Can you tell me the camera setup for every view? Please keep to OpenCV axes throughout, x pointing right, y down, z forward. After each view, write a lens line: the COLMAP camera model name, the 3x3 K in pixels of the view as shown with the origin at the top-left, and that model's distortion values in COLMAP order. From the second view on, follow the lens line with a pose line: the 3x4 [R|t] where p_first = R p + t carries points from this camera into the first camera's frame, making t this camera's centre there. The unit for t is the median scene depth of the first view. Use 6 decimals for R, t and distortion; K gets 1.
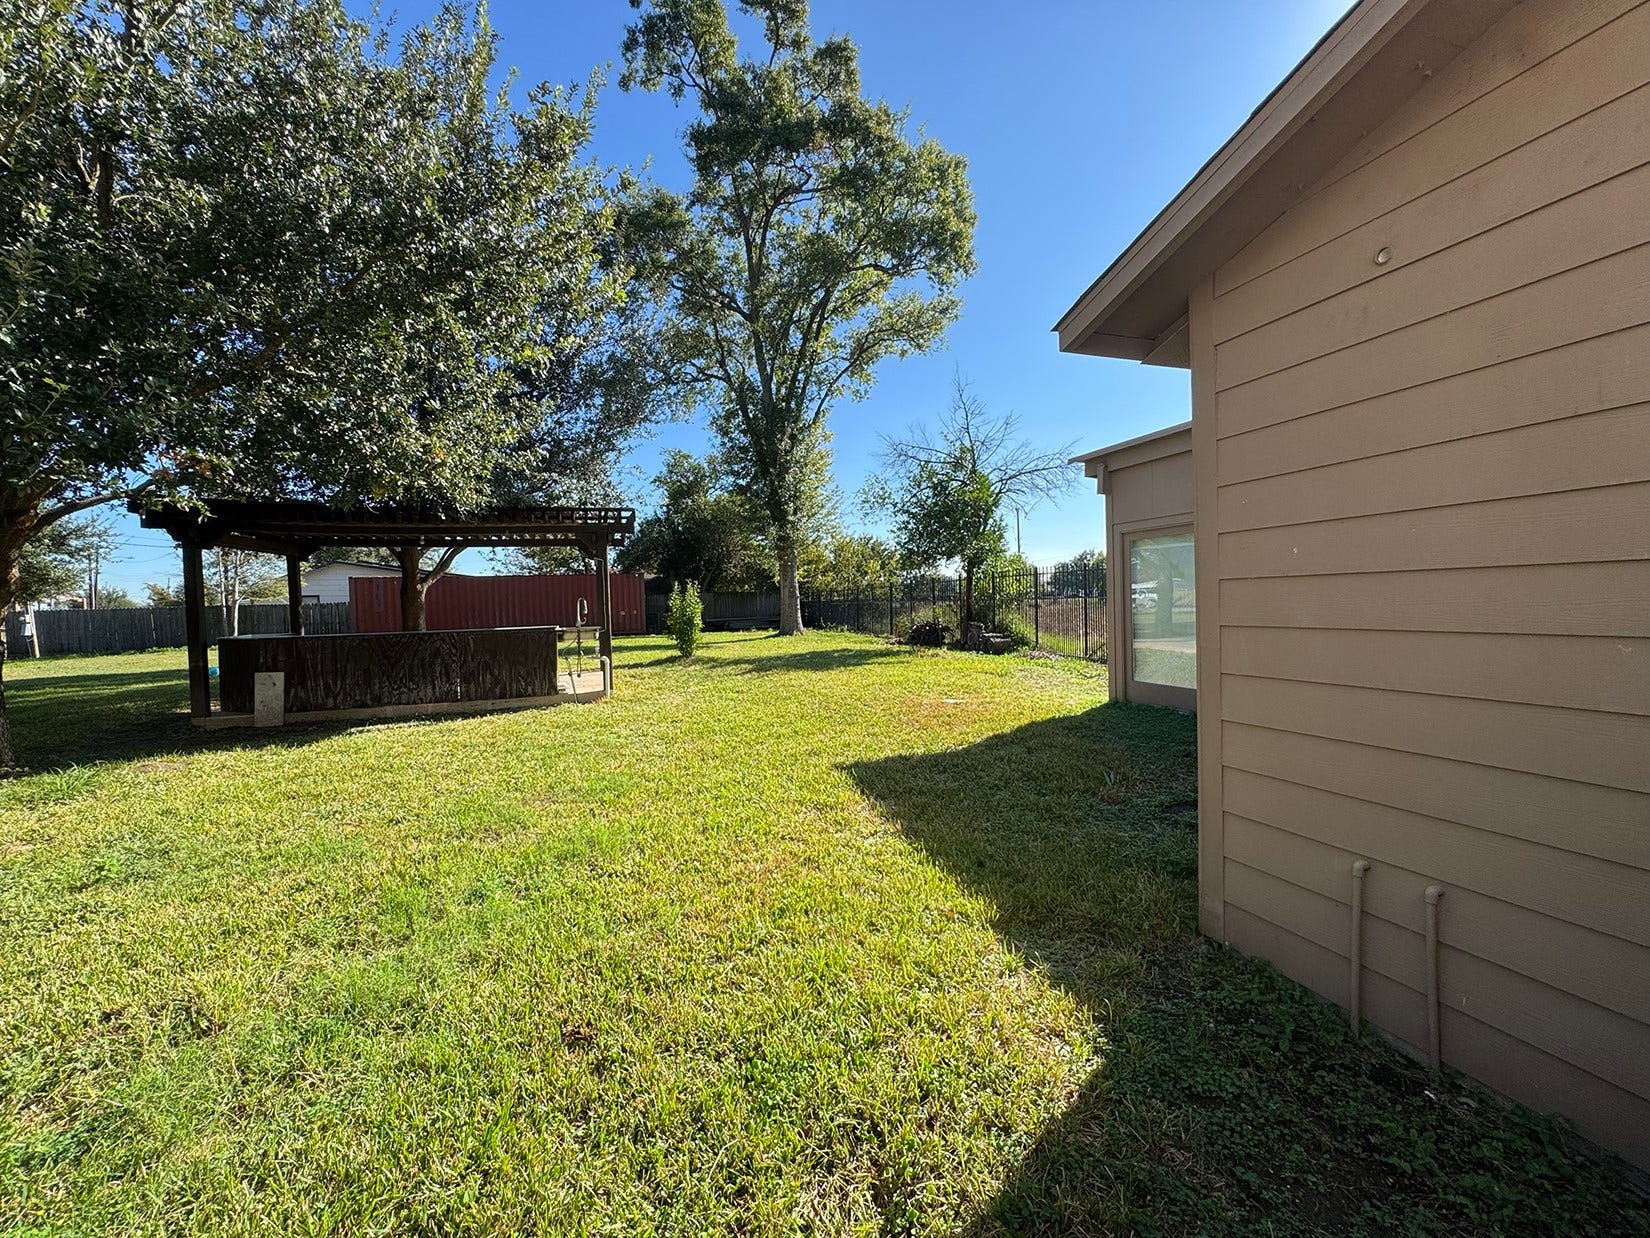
lens RADIAL K [[678.0, 0, 825.0], [0, 678.0, 619.0], [0, 0, 1]] dist [0.001347, 0.000065]
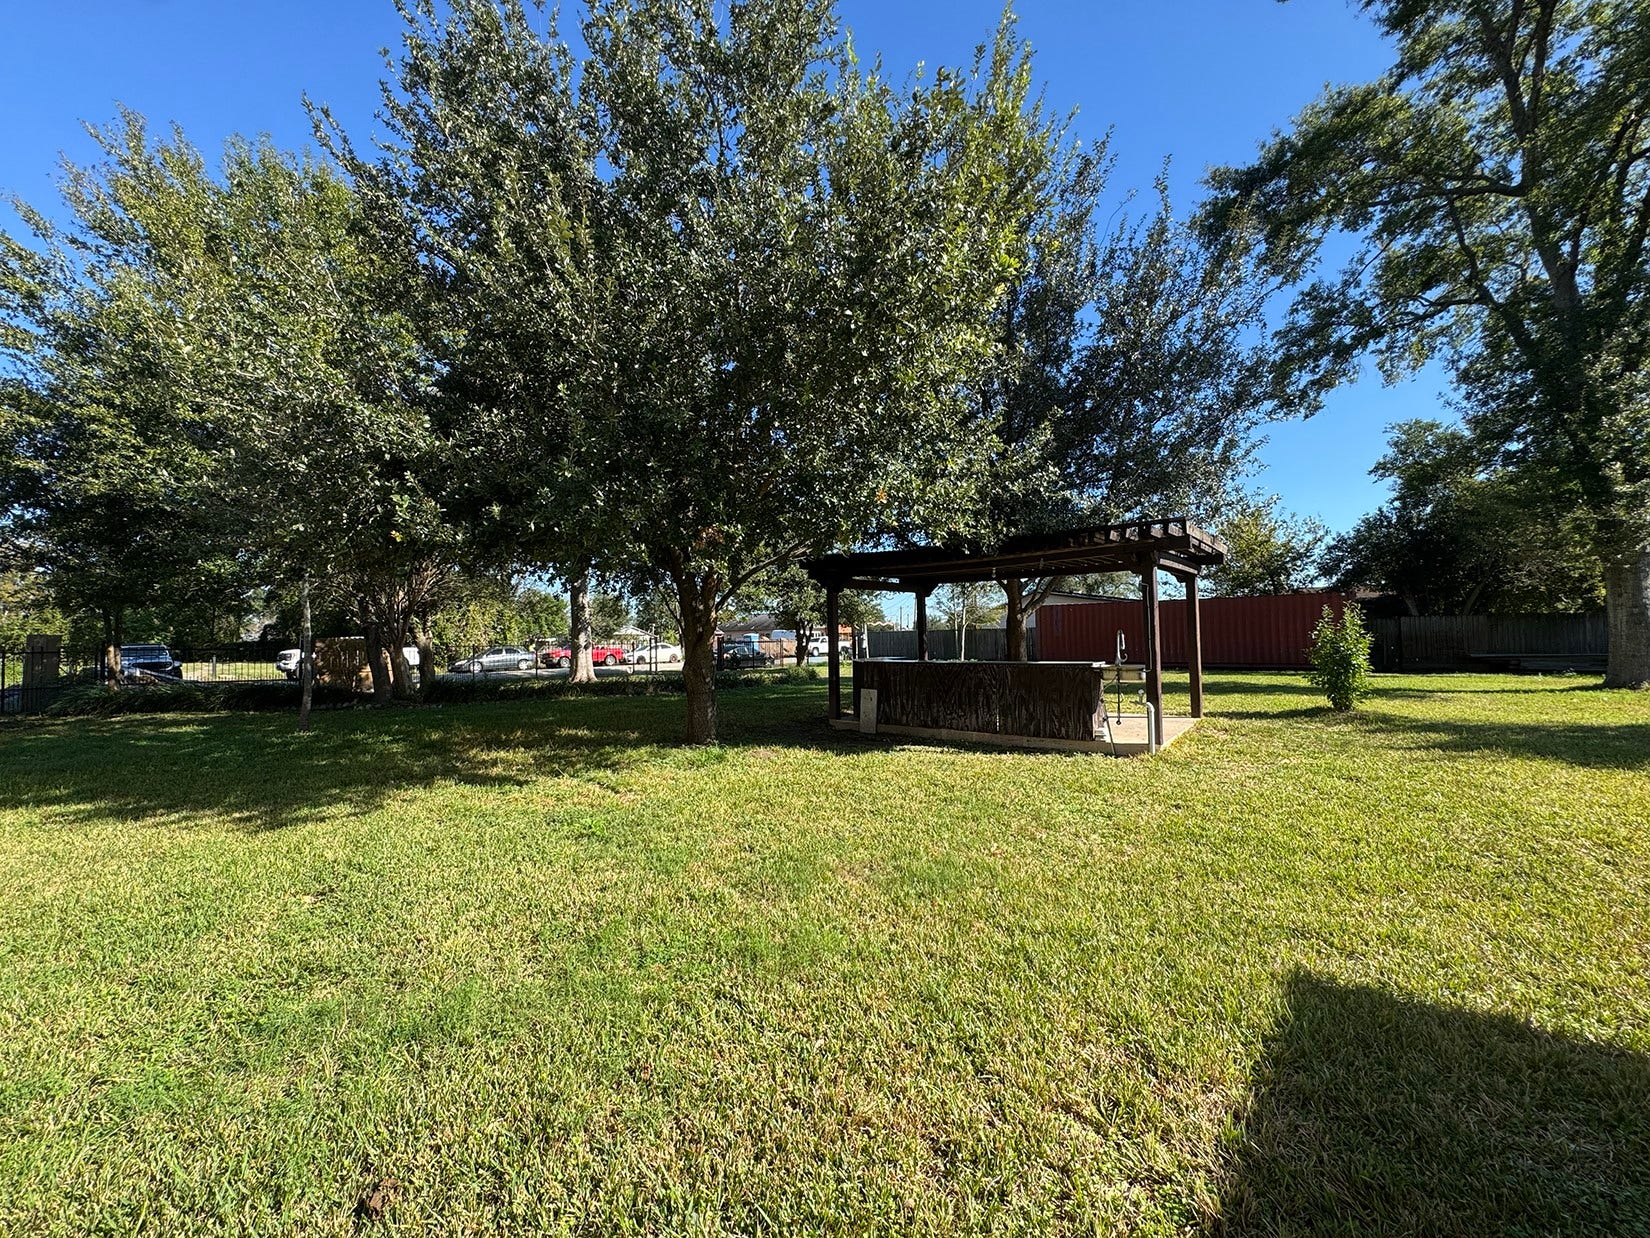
lens RADIAL K [[665.3, 0, 825.0], [0, 665.3, 619.0], [0, 0, 1]] dist [-0.007912, -0.000032]
pose [[0.522771, -0.004782, -0.852460, 0.079962], [-0.022543, 0.999557, -0.019431, -0.010942], [0.852175, 0.029375, 0.522432, 0.134355]]
